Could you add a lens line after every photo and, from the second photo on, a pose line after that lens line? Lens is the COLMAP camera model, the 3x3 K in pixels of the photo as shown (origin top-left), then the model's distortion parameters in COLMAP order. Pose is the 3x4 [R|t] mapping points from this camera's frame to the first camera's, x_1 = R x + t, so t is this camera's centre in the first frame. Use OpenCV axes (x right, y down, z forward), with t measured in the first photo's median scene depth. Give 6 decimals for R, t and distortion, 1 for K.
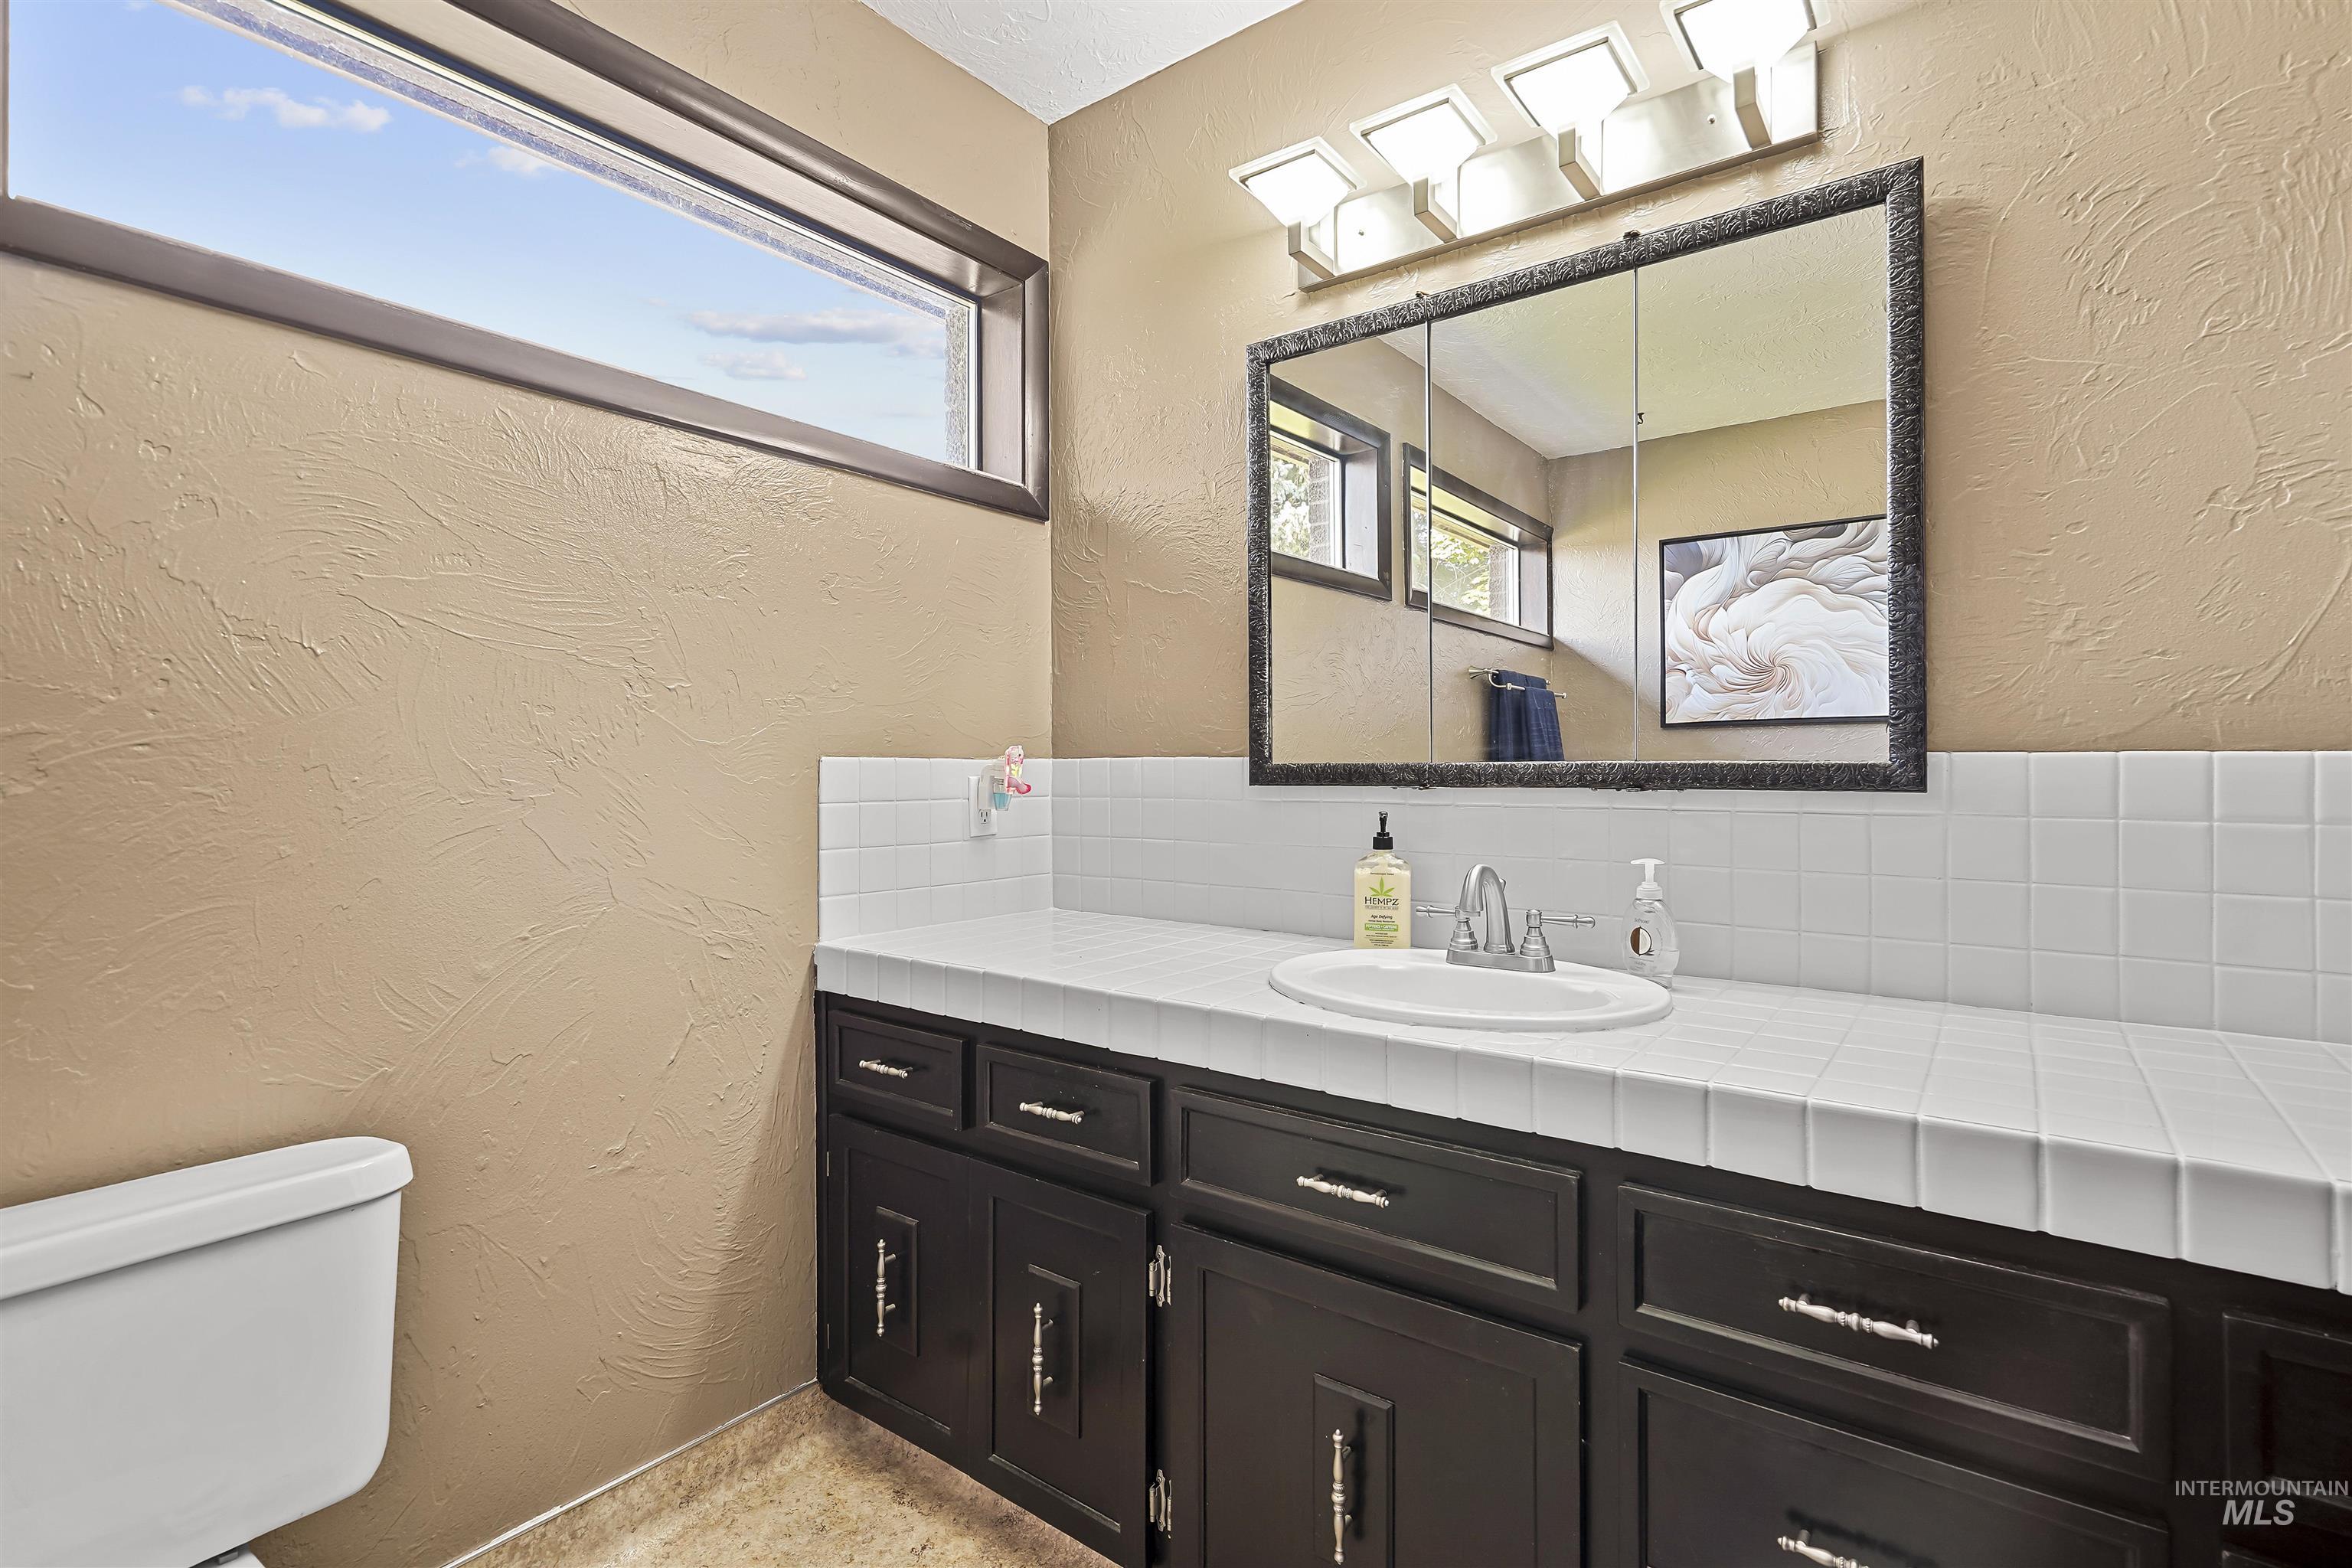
lens RADIAL K [[1104.5, 0, 1174.0], [0, 1104.5, 755.6], [0, 0, 1]] dist [0.000145, -0.000924]
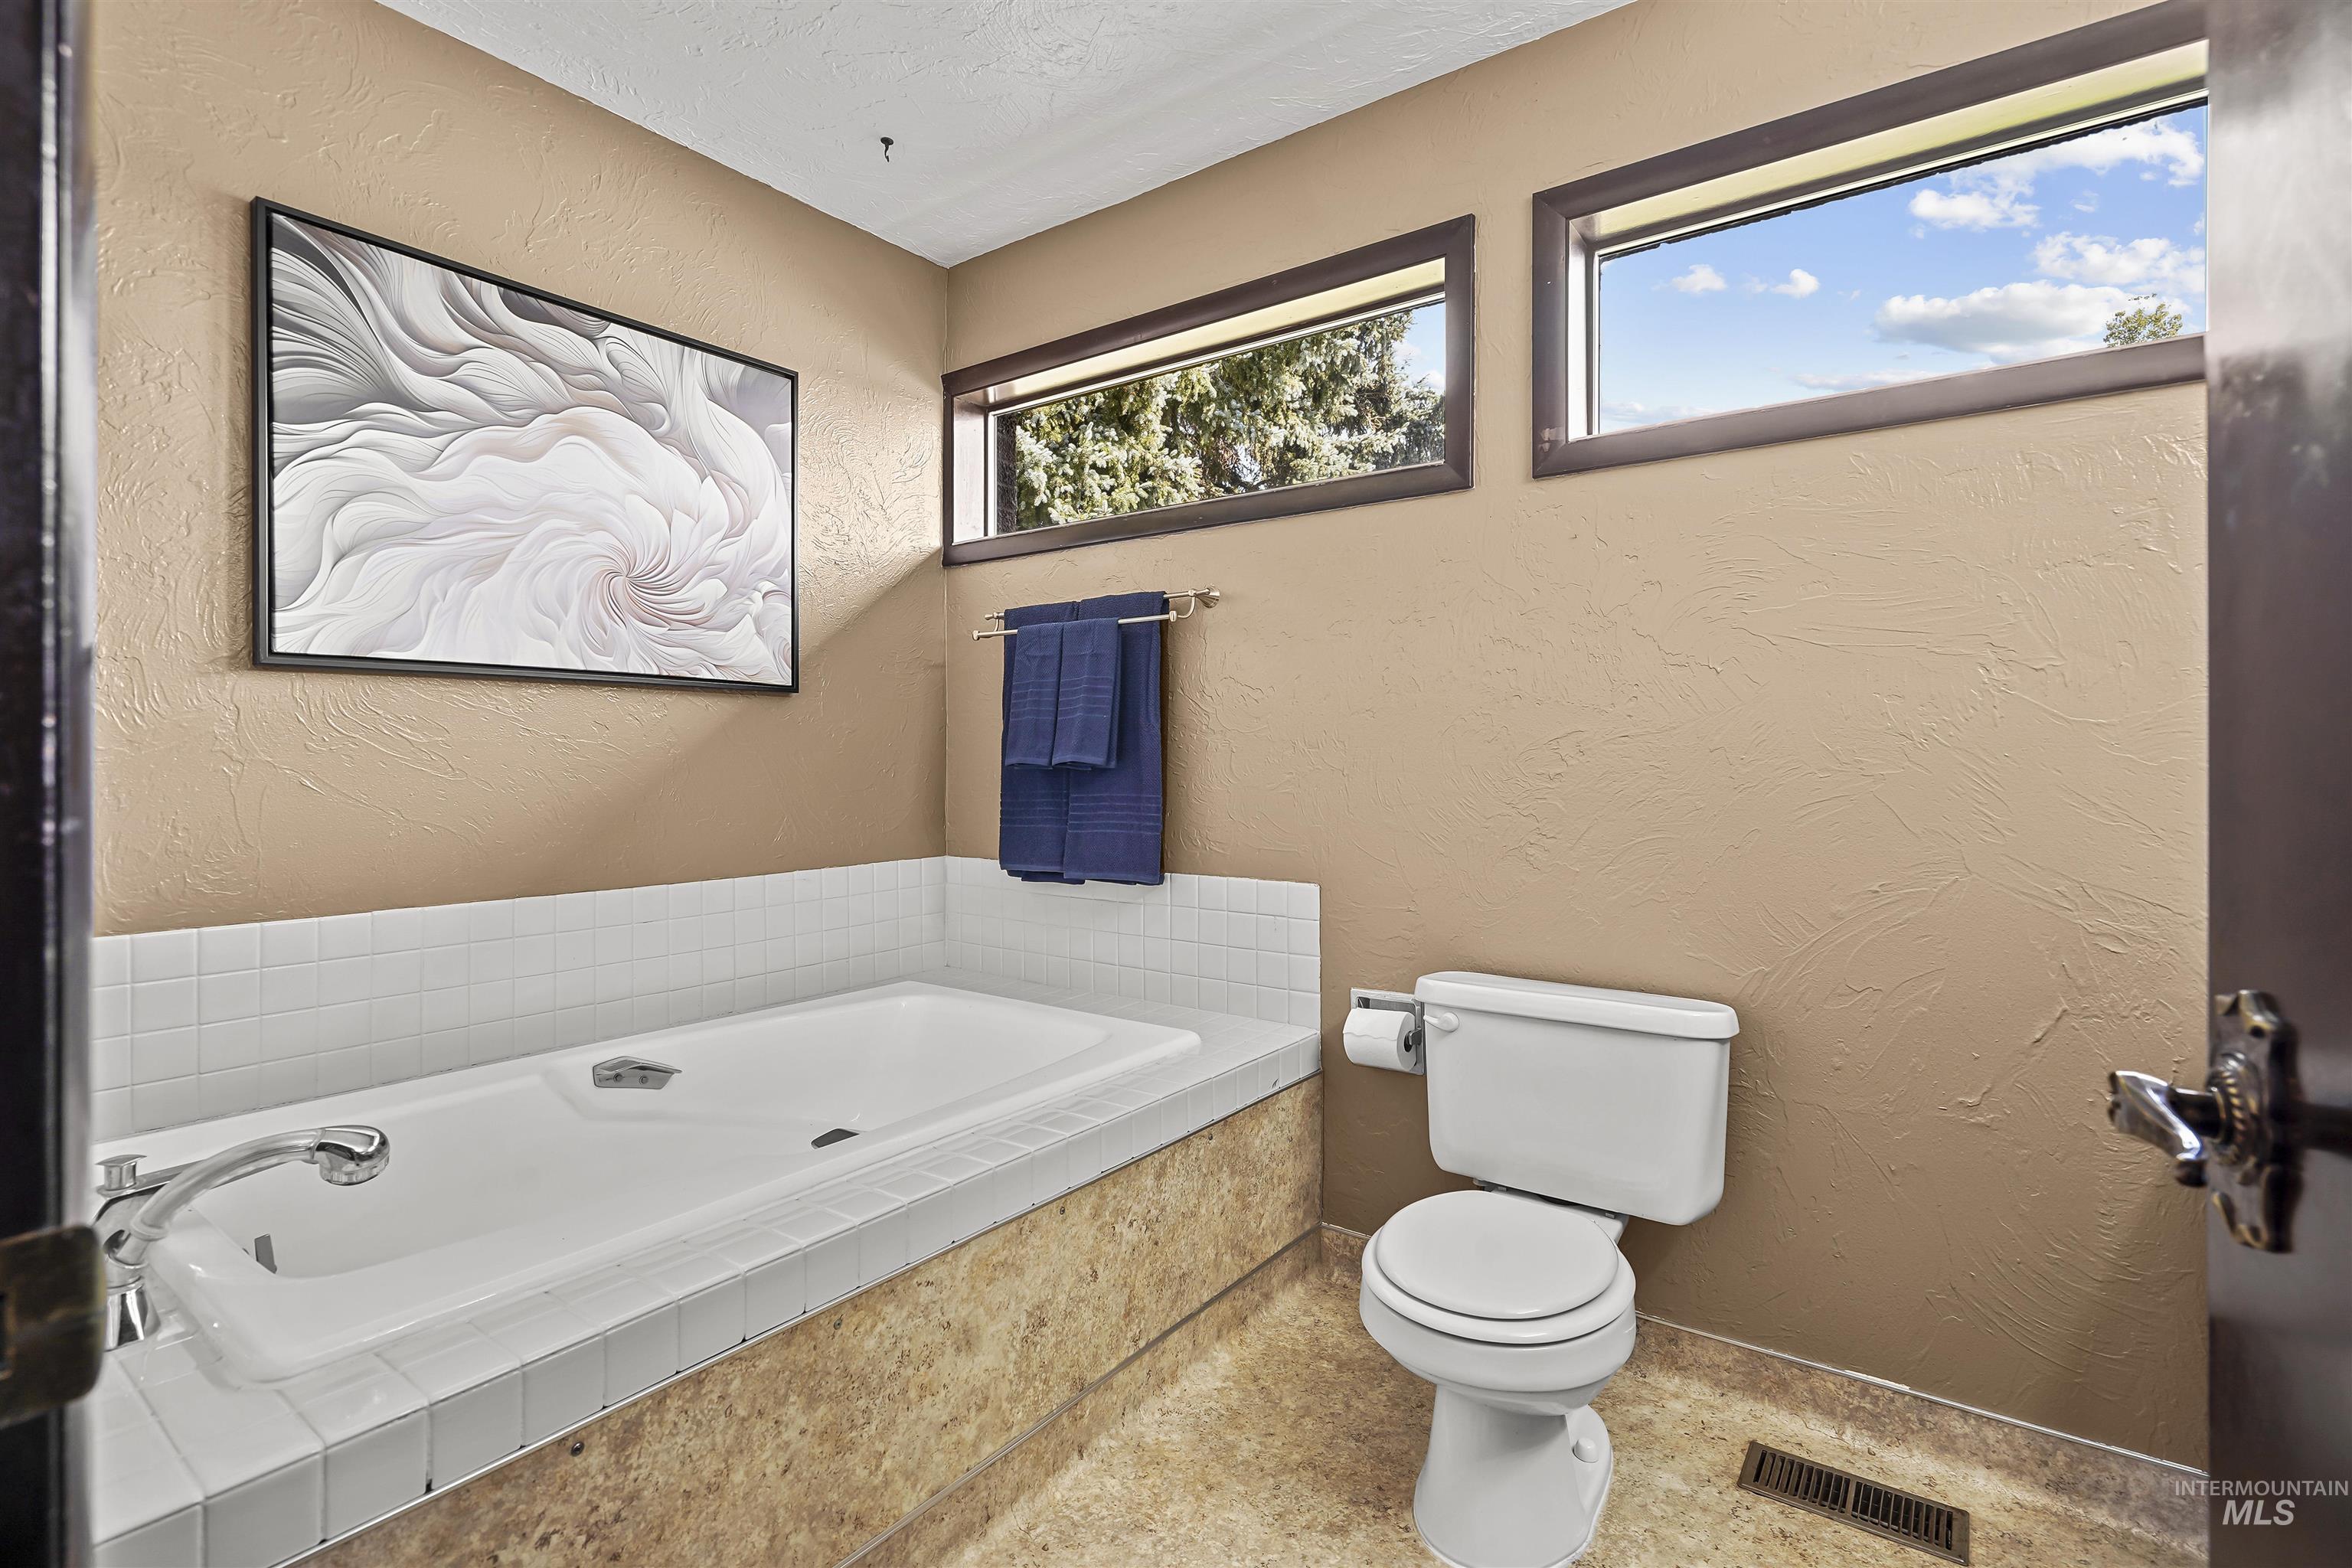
lens RADIAL K [[1104.5, 0, 1174.0], [0, 1104.5, 755.6], [0, 0, 1]] dist [0.000145, -0.000924]
pose [[0.012142, -0.000280, -0.999926, 0.571052], [0.015009, 0.999887, -0.000098, 0.007051], [0.999814, -0.015007, 0.012144, 0.219728]]
